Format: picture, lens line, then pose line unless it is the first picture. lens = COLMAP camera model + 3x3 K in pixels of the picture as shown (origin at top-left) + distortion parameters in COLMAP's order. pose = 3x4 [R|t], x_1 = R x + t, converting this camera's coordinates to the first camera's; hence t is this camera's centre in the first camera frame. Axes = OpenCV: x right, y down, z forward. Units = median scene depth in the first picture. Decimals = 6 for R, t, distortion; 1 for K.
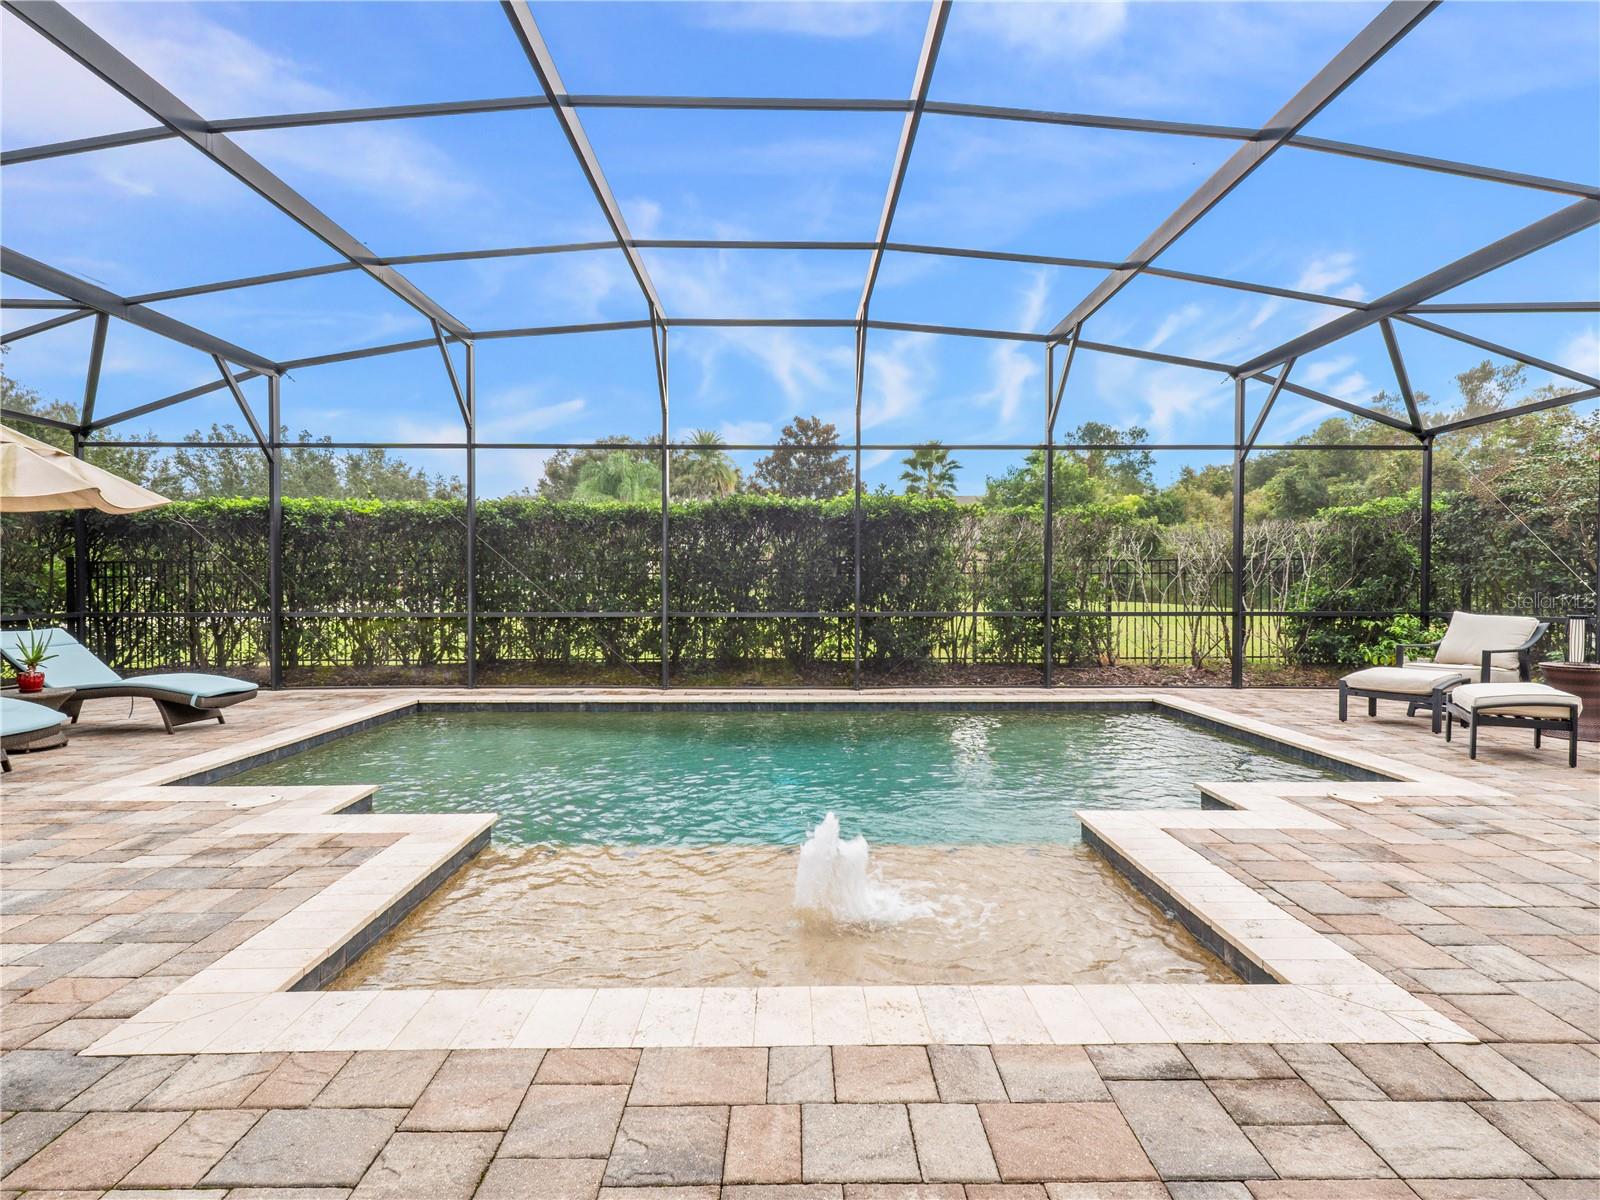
lens RADIAL K [[811.3, 0, 796.2], [0, 811.3, 597.7], [0, 0, 1]] dist [-0.001076, -0.002566]
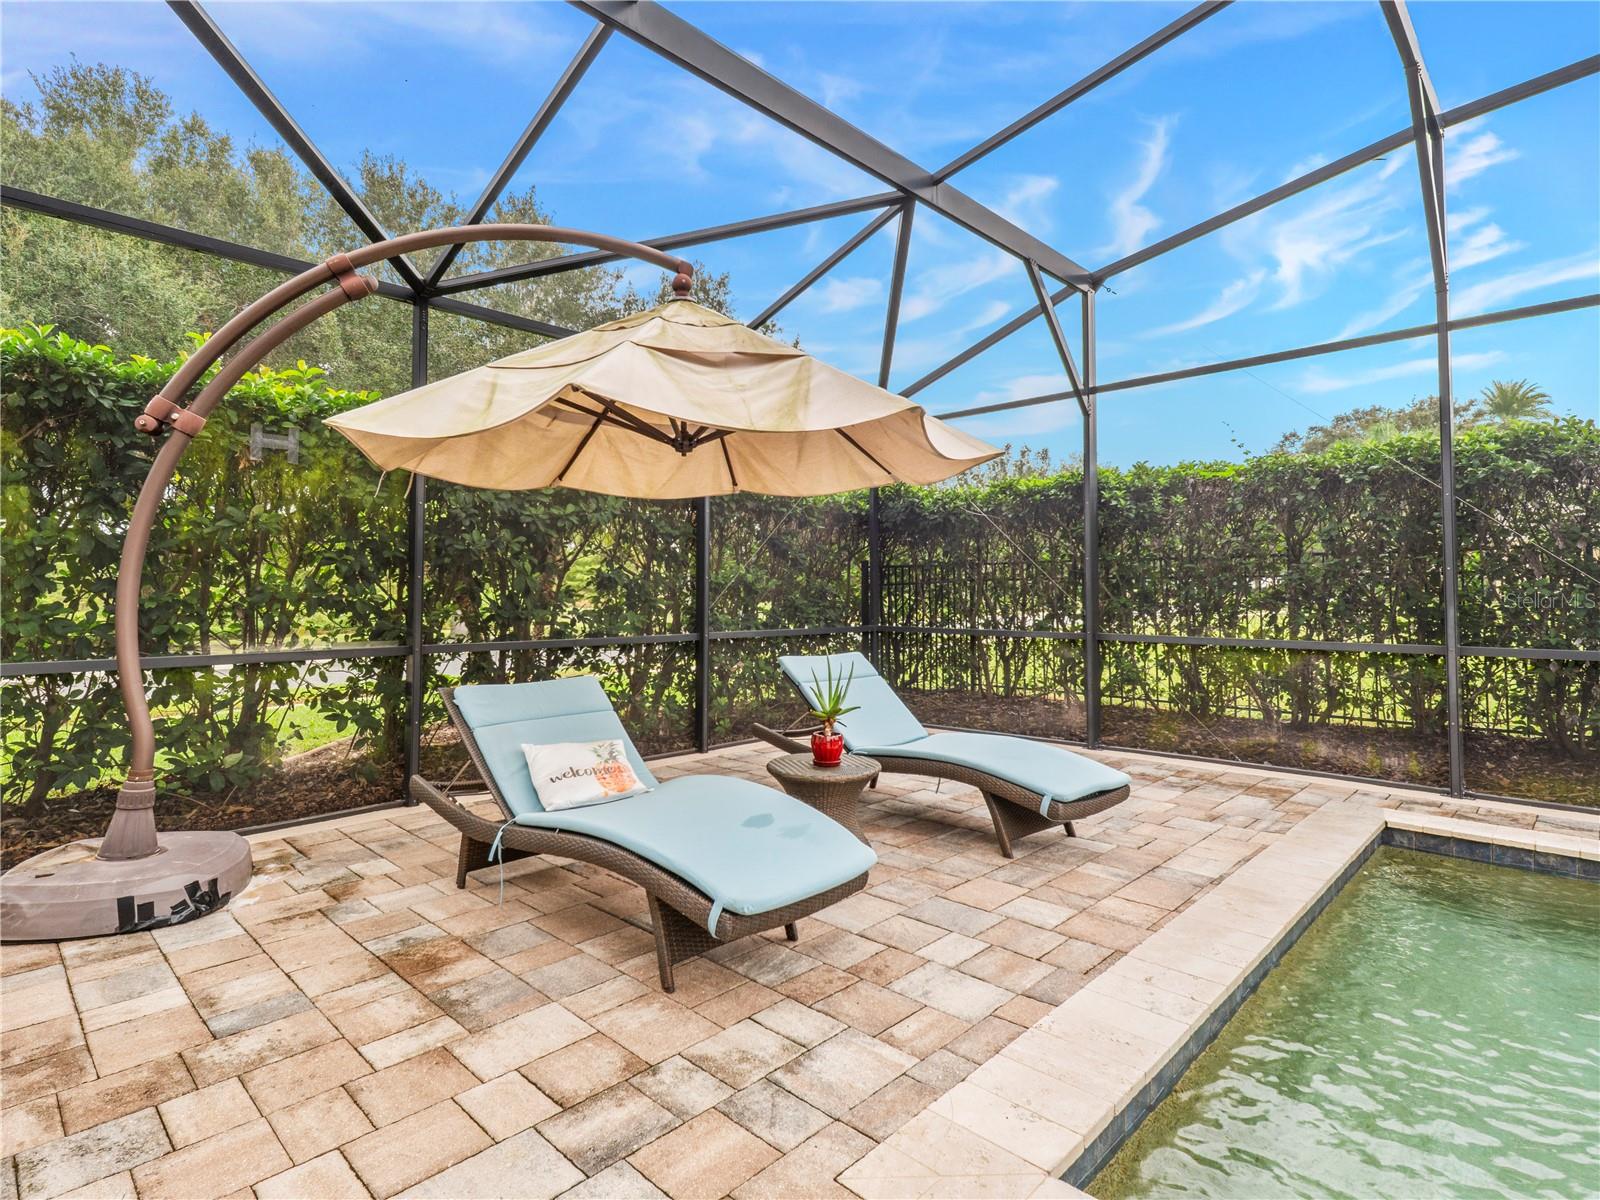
lens RADIAL K [[811.3, 0, 796.2], [0, 811.3, 597.7], [0, 0, 1]] dist [-0.001076, -0.002566]
pose [[0.693664, 0.001673, -0.720297, -0.317796], [-0.006053, 0.999976, -0.003507, -0.007368], [0.720274, 0.006793, 0.693657, 0.339348]]
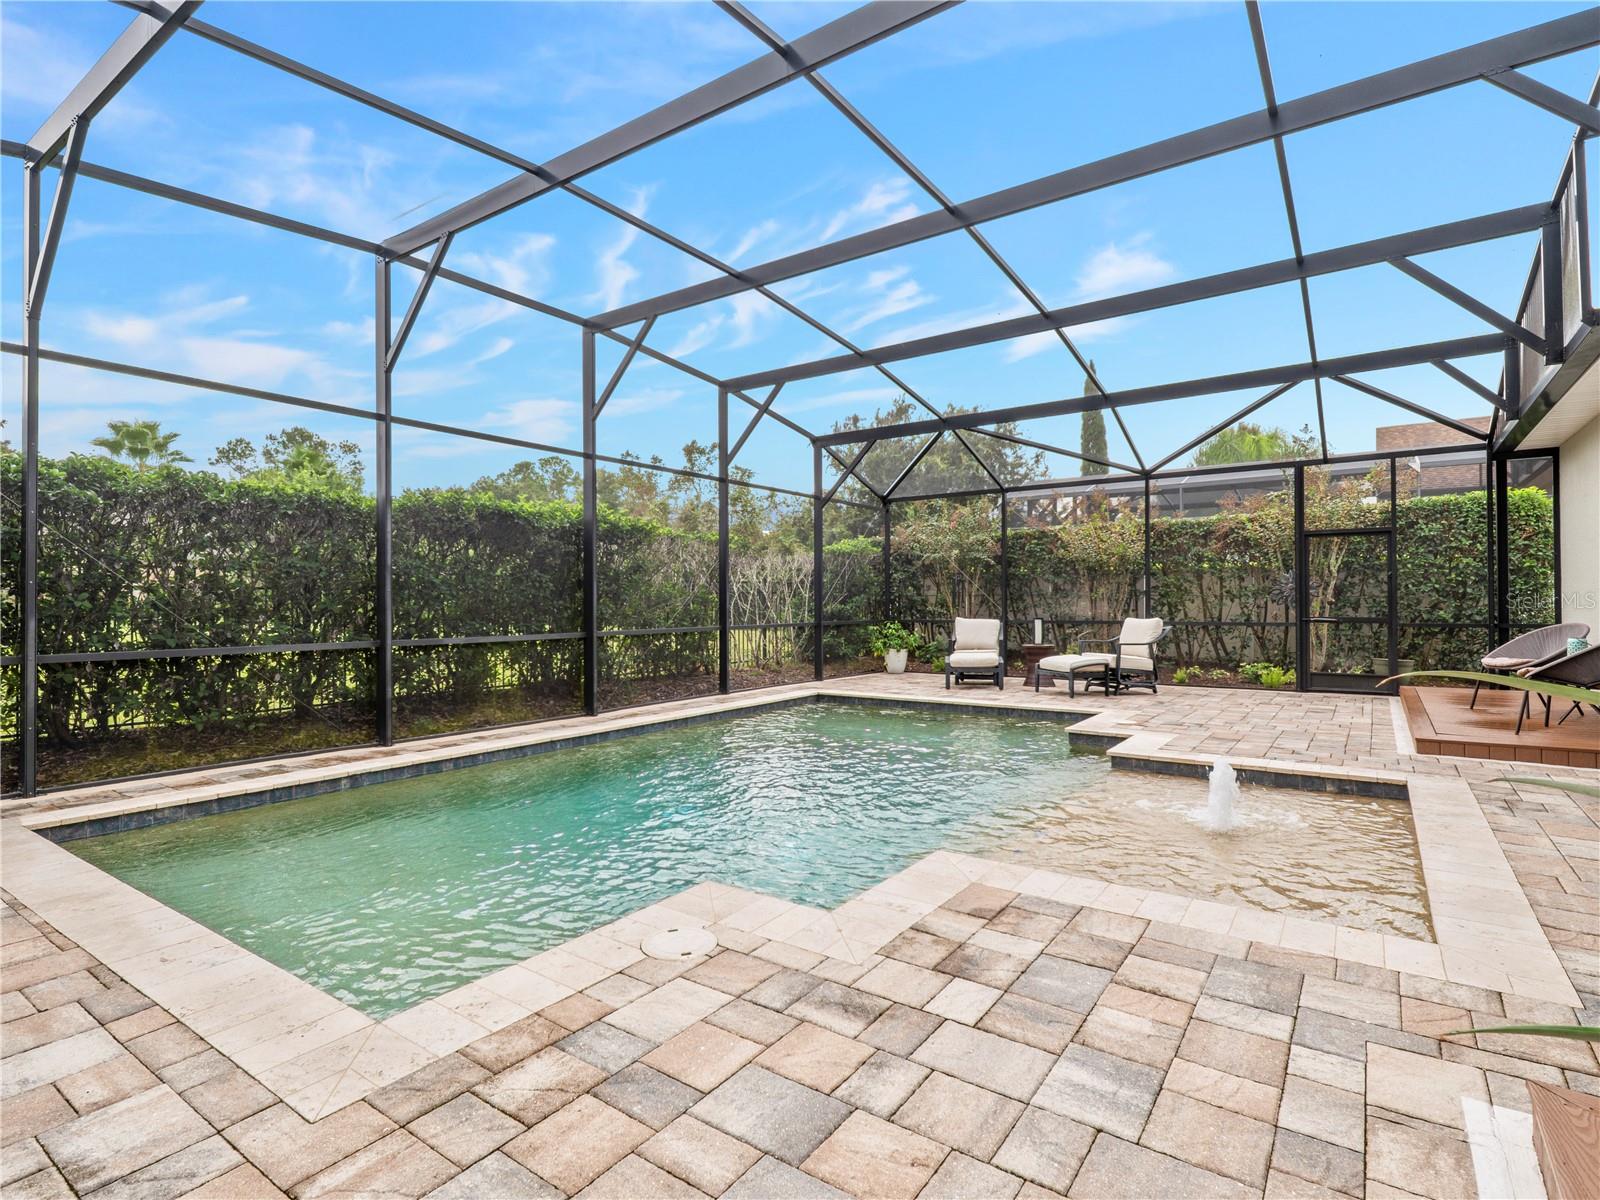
lens RADIAL K [[811.3, 0, 796.2], [0, 811.3, 597.7], [0, 0, 1]] dist [-0.001076, -0.002566]
pose [[0.580941, 0.003271, 0.813939, -0.528900], [0.018868, 0.999669, -0.017485, 0.000376], [-0.813727, 0.025515, 0.580687, 0.265948]]
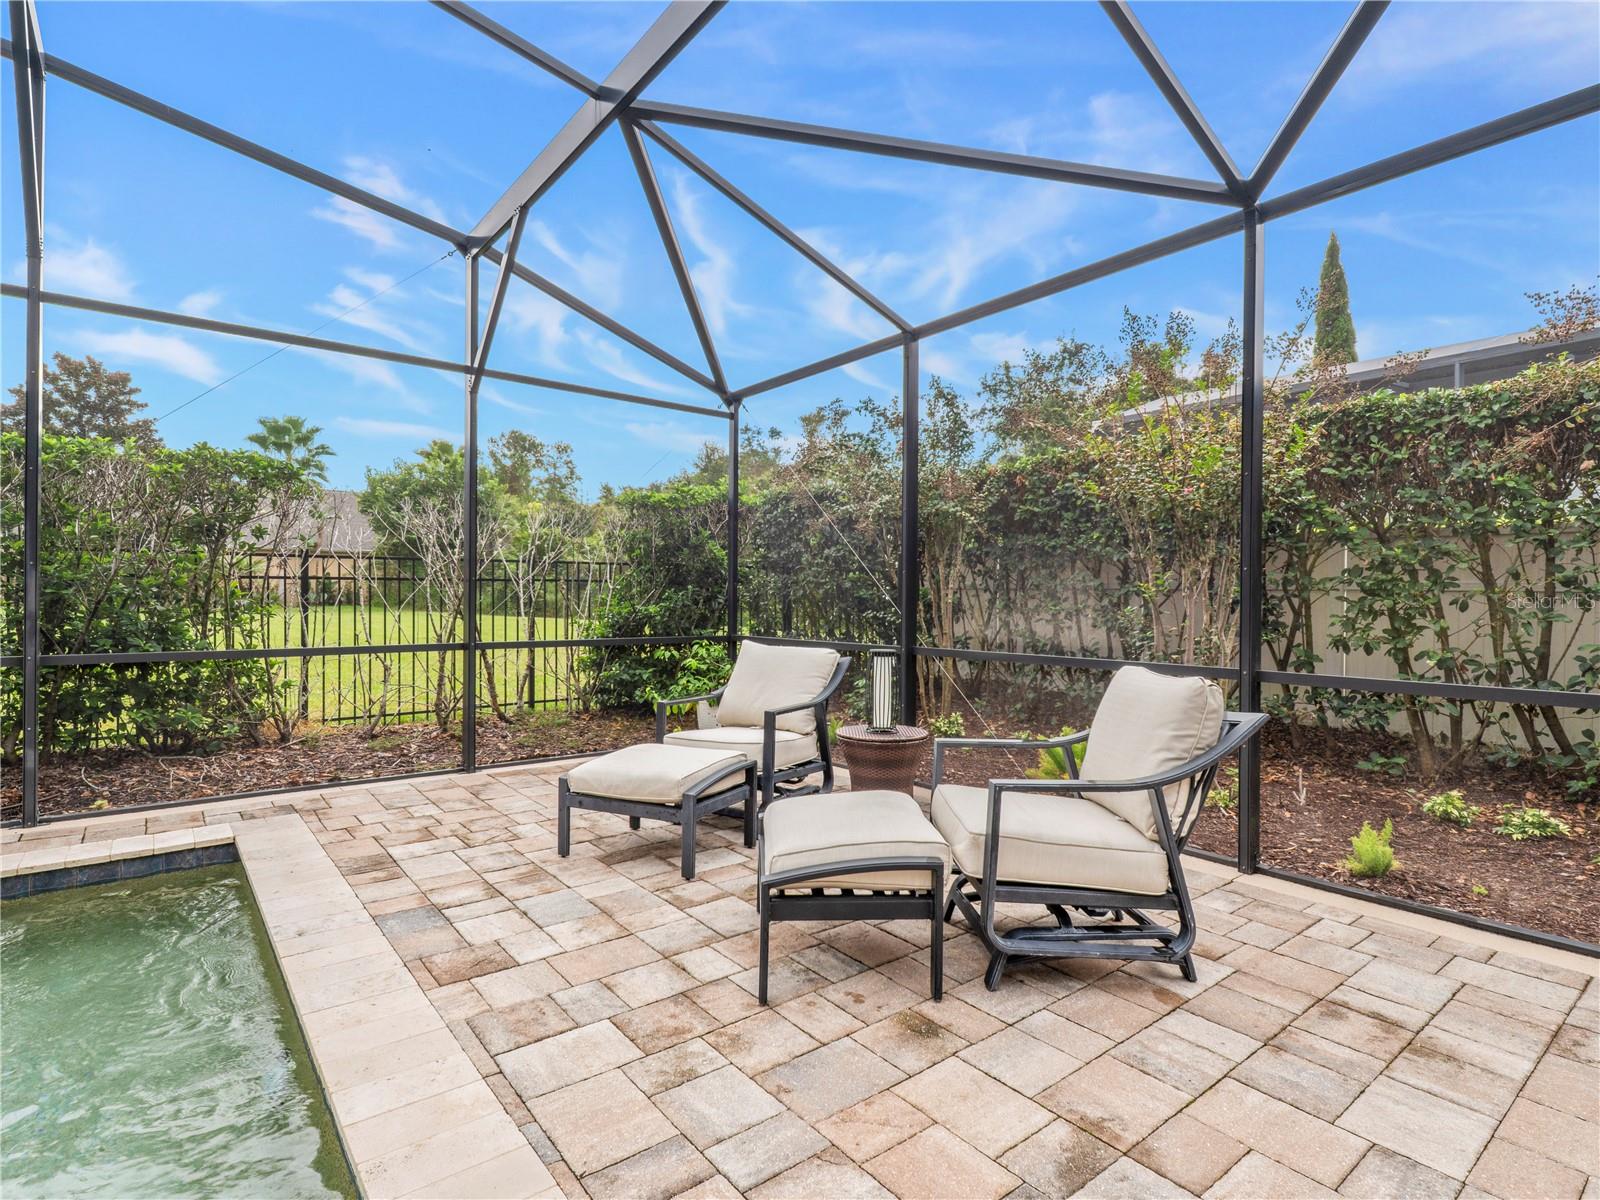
lens RADIAL K [[811.3, 0, 796.2], [0, 811.3, 597.7], [0, 0, 1]] dist [-0.001076, -0.002566]
pose [[0.787460, 0.003644, 0.616355, 0.359885], [0.006355, 0.999881, -0.014030, -0.006437], [-0.616333, 0.014965, 0.787344, 0.373039]]
